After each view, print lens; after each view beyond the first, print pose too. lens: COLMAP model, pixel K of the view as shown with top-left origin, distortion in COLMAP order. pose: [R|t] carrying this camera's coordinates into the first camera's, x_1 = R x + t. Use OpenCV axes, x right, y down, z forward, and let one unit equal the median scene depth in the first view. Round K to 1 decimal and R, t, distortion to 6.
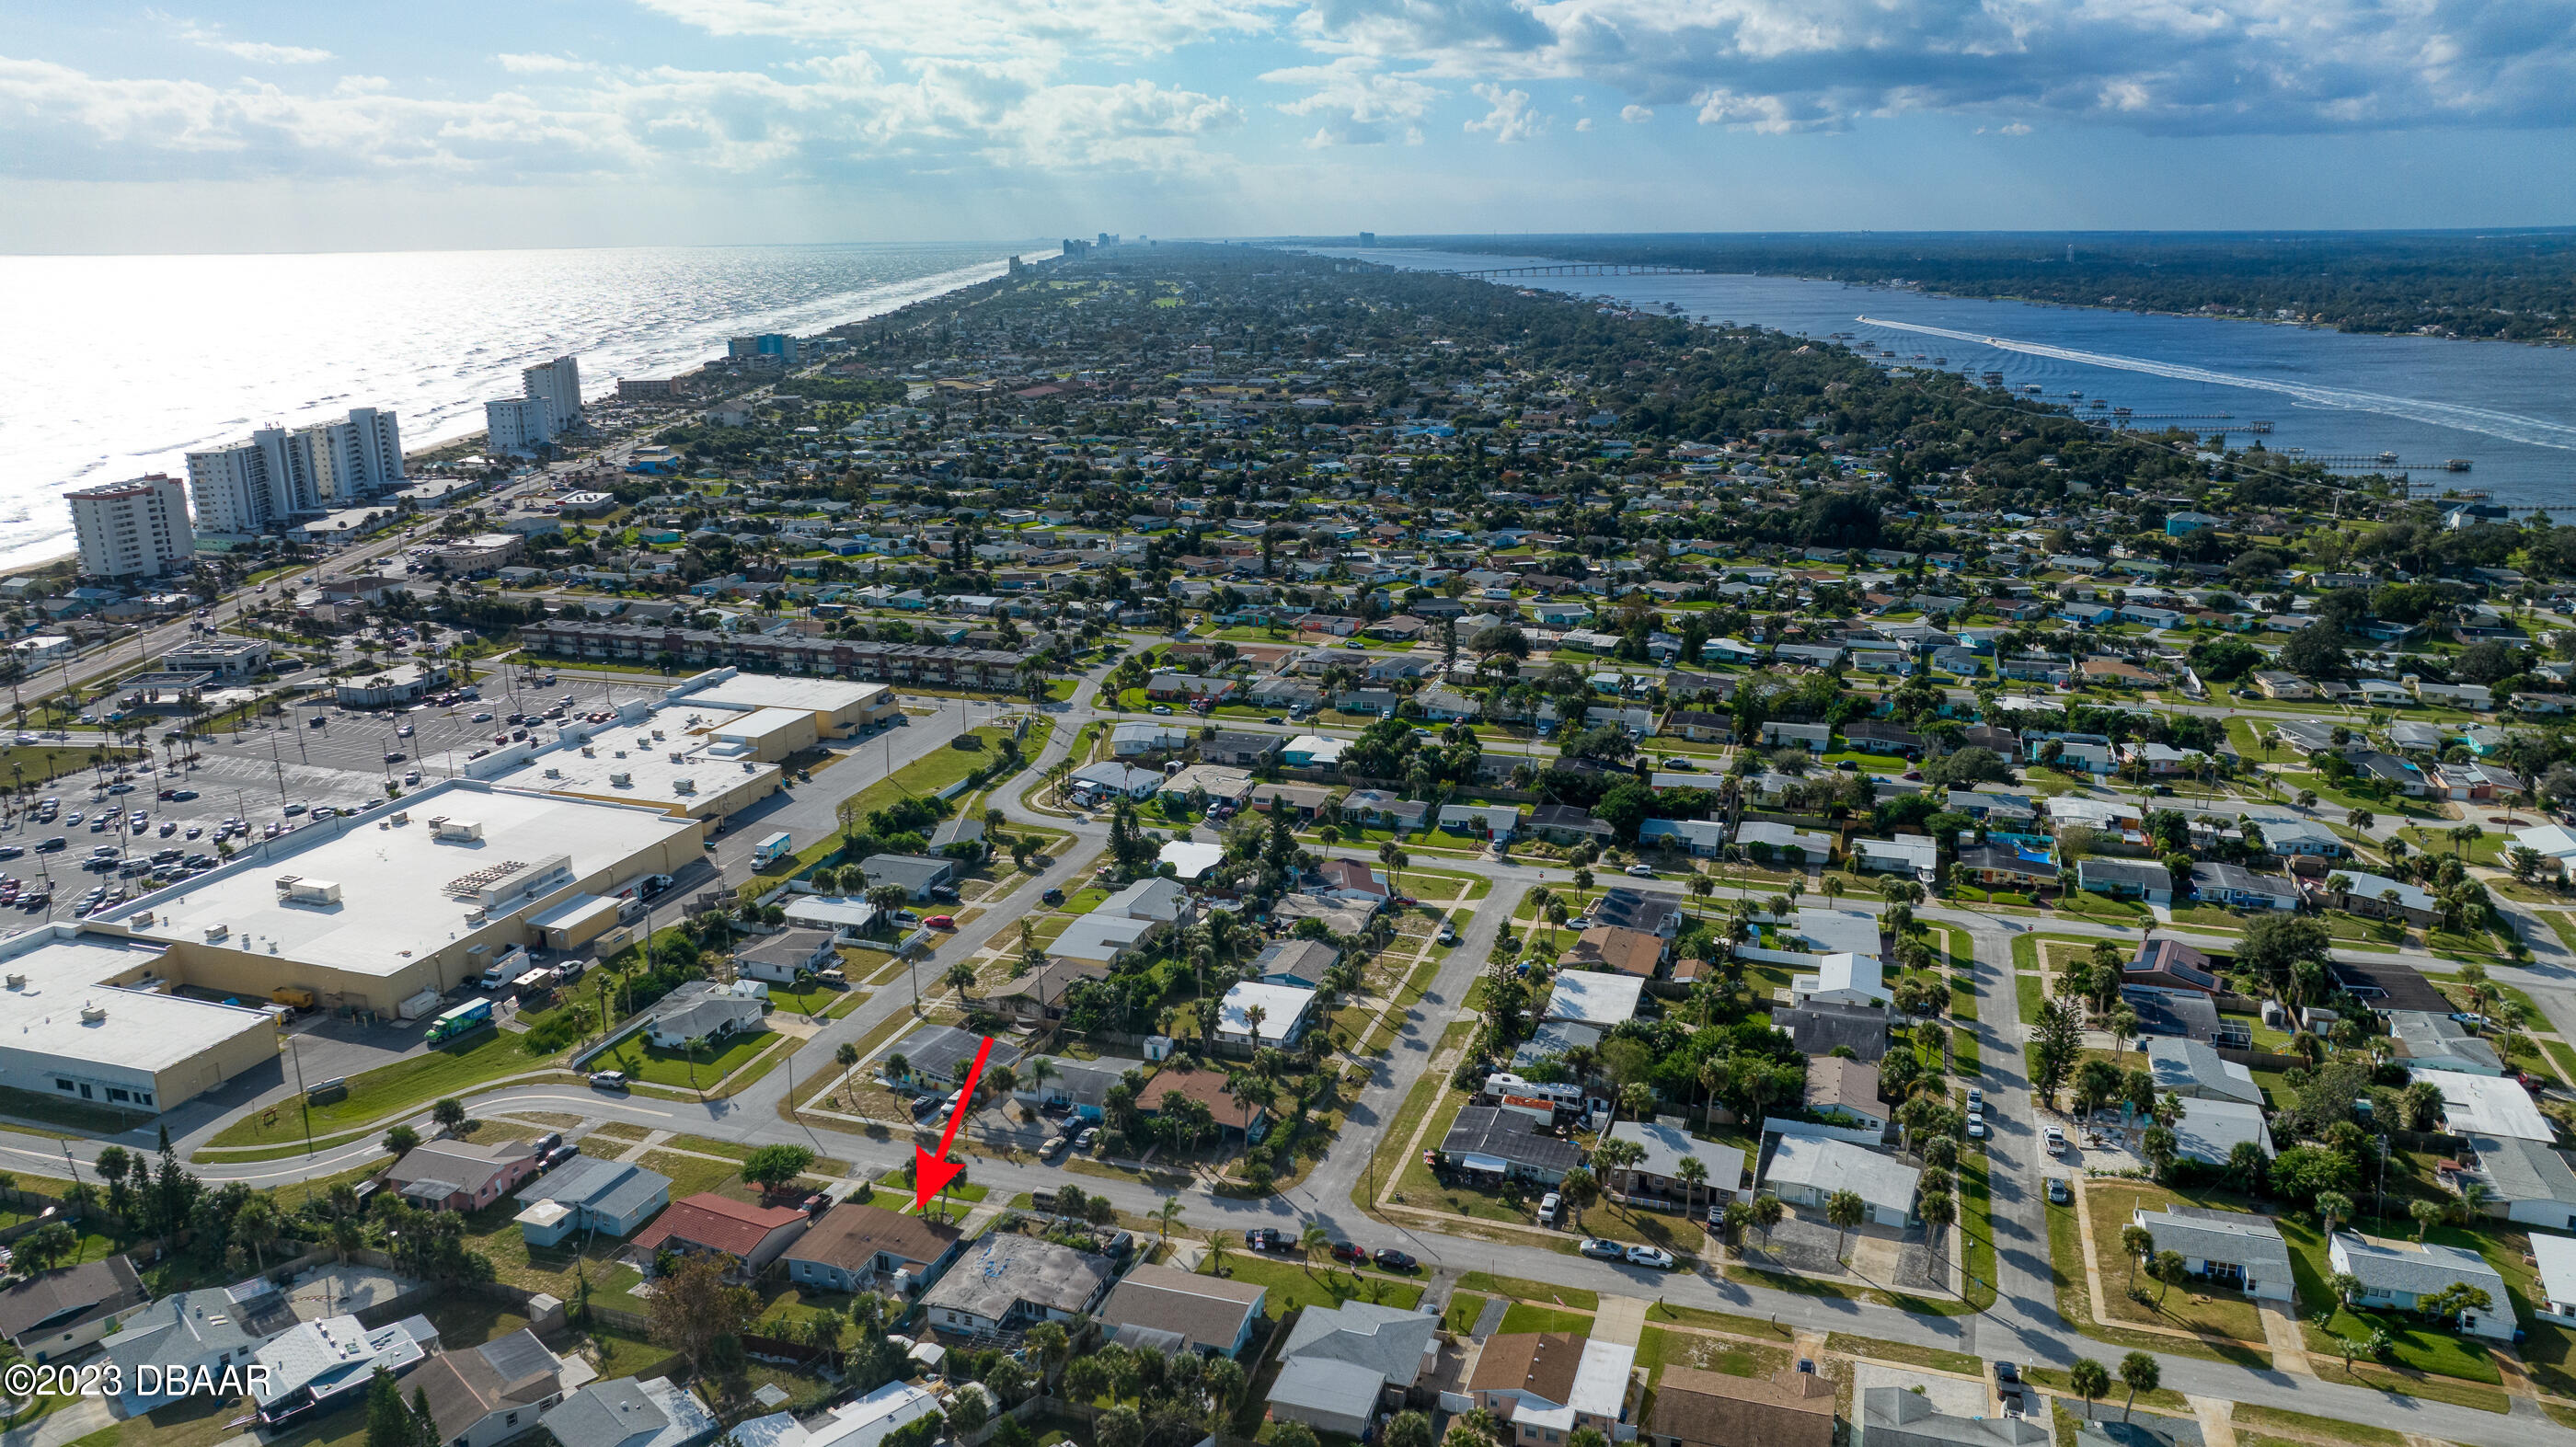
lens RADIAL K [[1809.0, 0, 1318.0], [0, 1809.0, 729.0], [0, 0, 1]] dist [-0.021016, 0.008145]
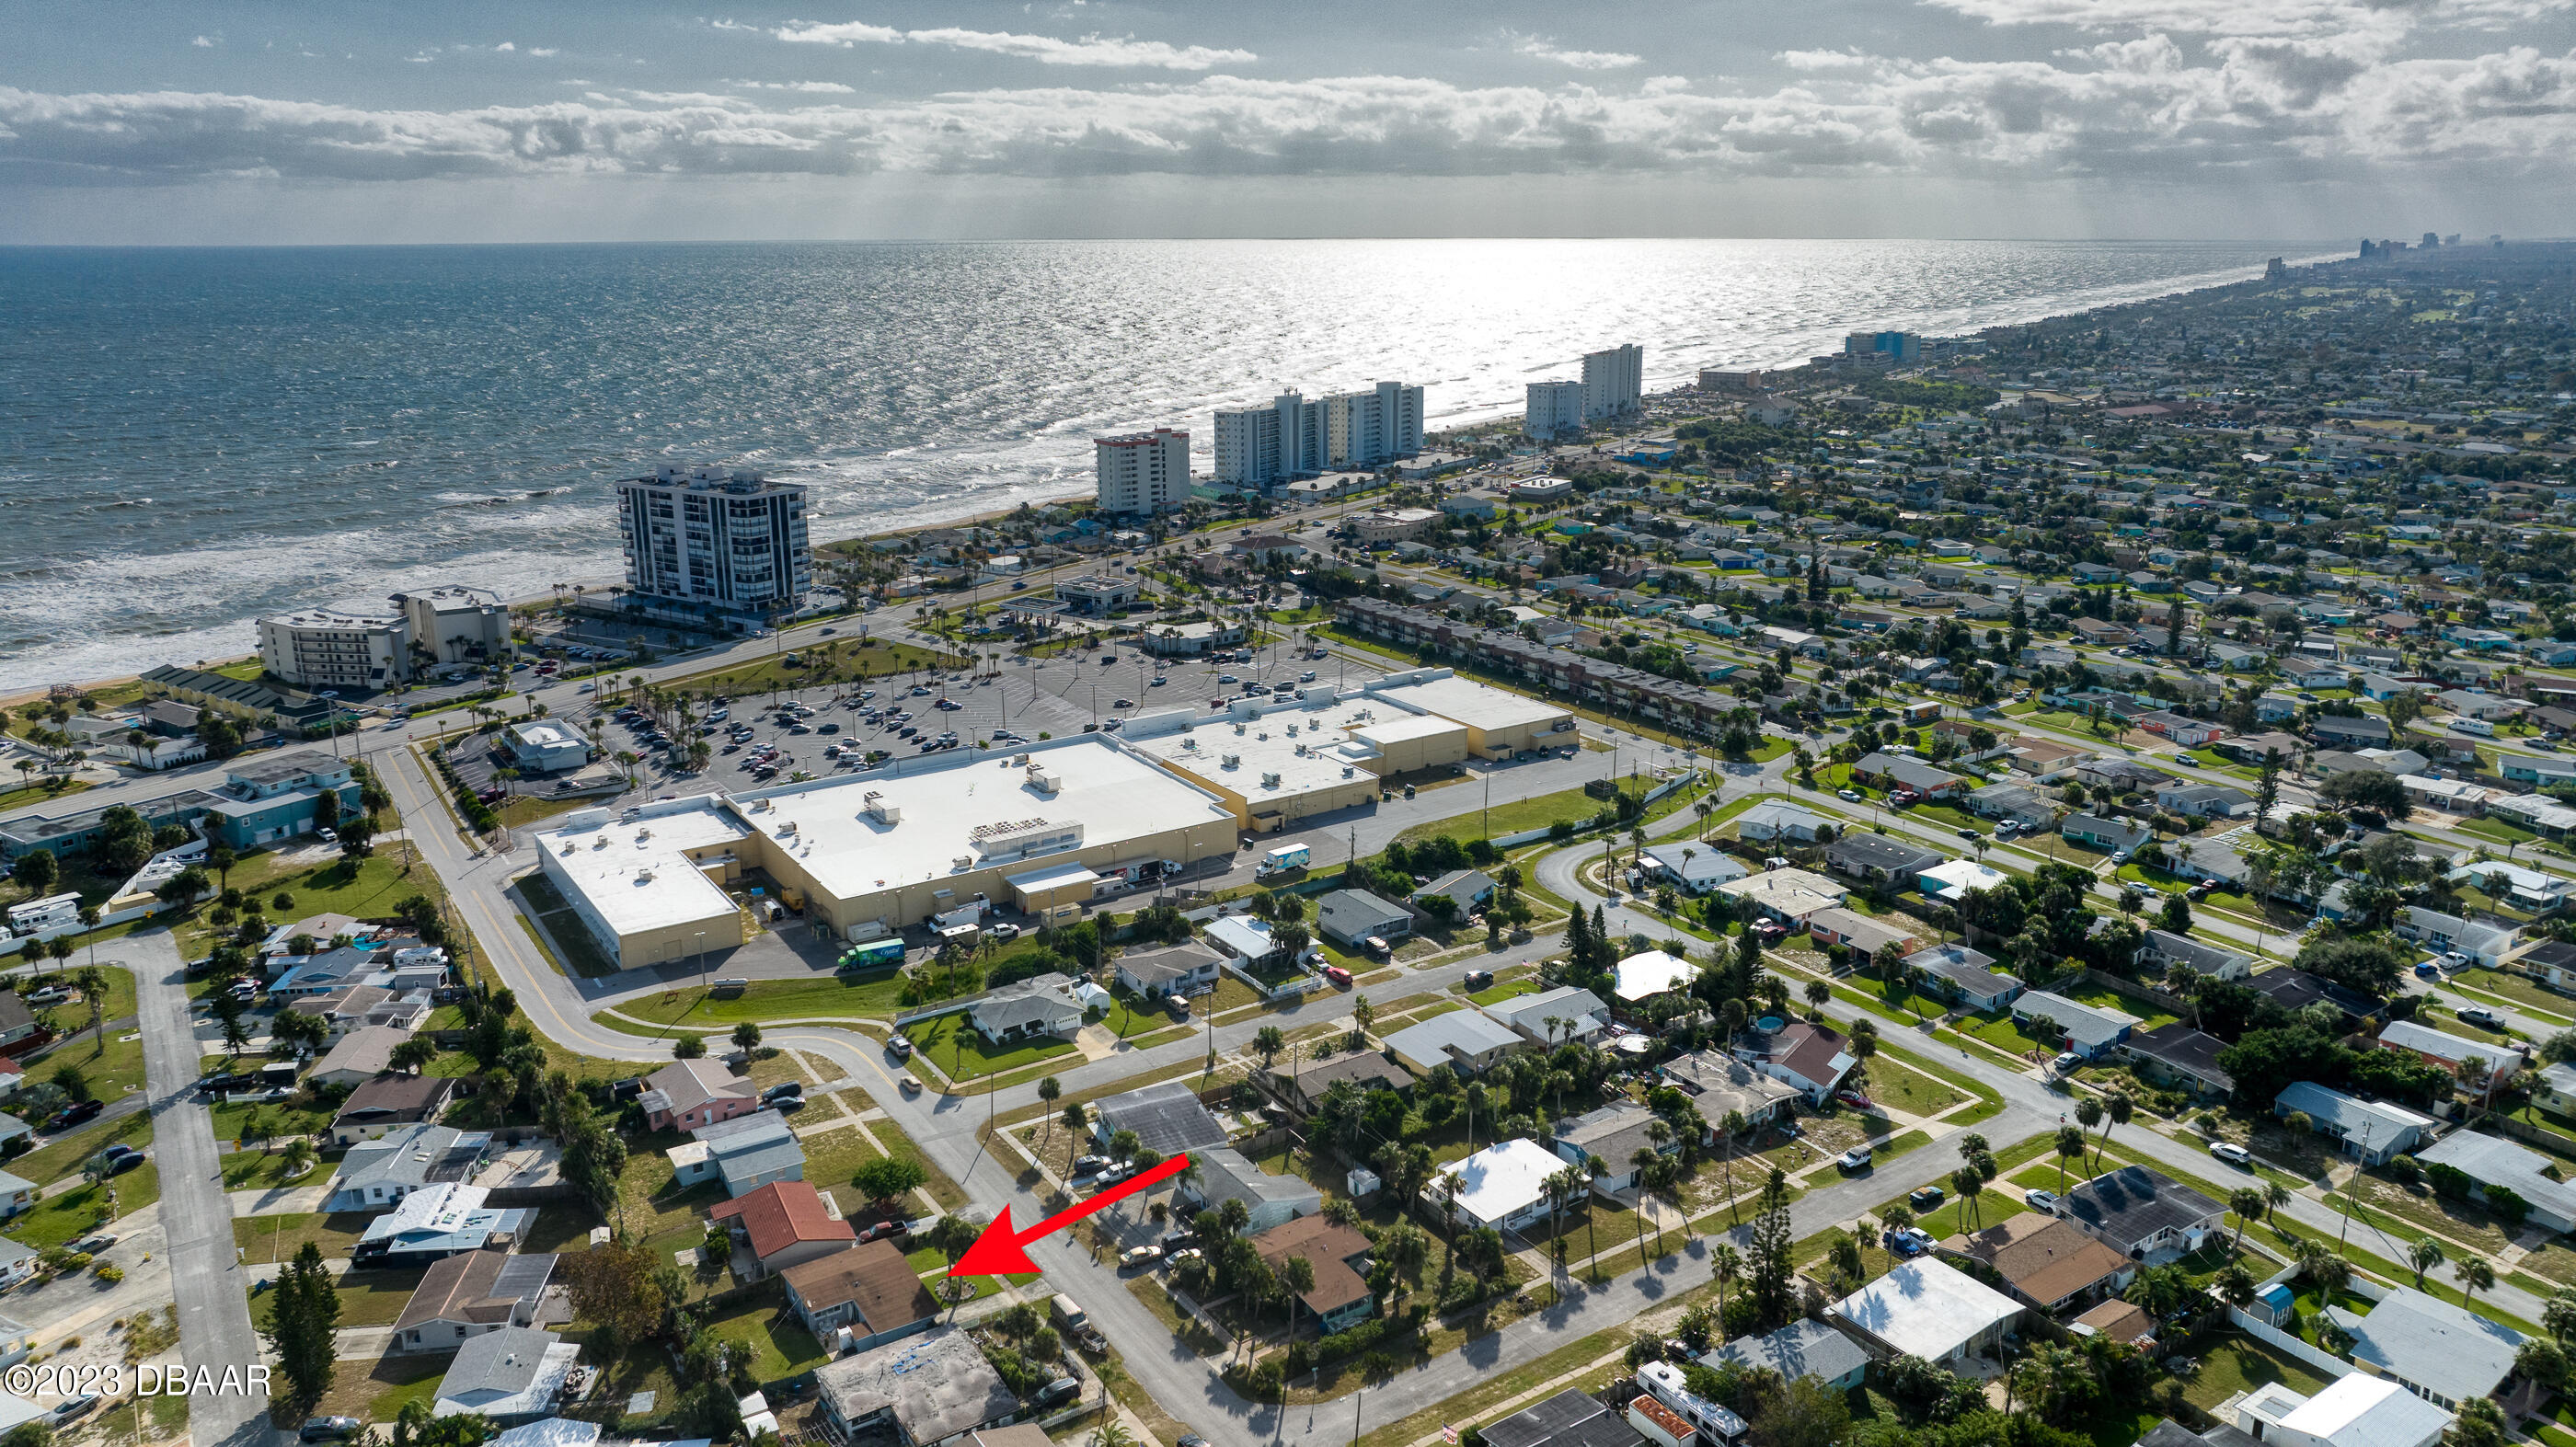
lens RADIAL K [[1795.9, 0, 1288.5], [0, 1795.9, 792.4], [0, 0, 1]] dist [-0.023980, -0.002833]
pose [[0.787725, 0.191232, -0.585593, 0.265202], [-0.168835, 0.981217, 0.093316, -0.061108], [0.592439, 0.025361, 0.805216, 0.221350]]
